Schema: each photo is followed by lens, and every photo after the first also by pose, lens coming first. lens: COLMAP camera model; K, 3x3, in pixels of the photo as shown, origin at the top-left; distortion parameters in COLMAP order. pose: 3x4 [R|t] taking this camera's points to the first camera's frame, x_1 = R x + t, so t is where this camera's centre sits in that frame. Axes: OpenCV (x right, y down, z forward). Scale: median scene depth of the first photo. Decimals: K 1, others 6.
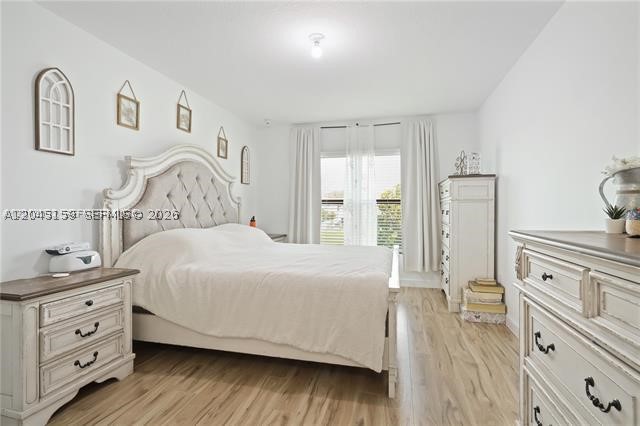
lens RADIAL K [[303.5, 0, 320.2], [0, 303.5, 214.4], [0, 0, 1]] dist [-0.001818, 0.001073]
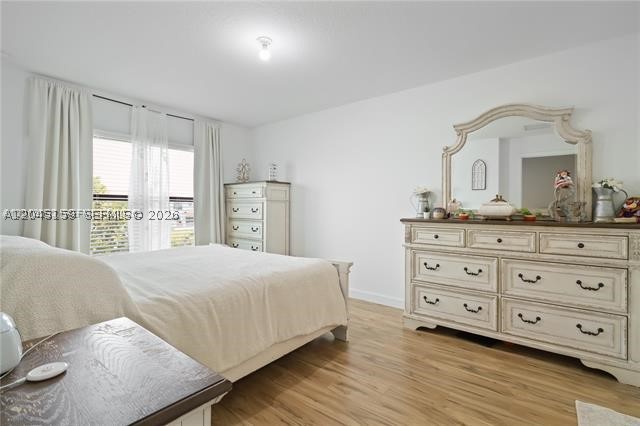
lens RADIAL K [[303.5, 0, 316.7], [0, 303.5, 214.2], [0, 0, 1]] dist [-0.001818, 0.001073]
pose [[0.421895, -0.019050, 0.906444, -0.476576], [0.011358, 0.999812, 0.015725, -0.006543], [-0.906573, 0.003661, 0.422032, 0.225842]]
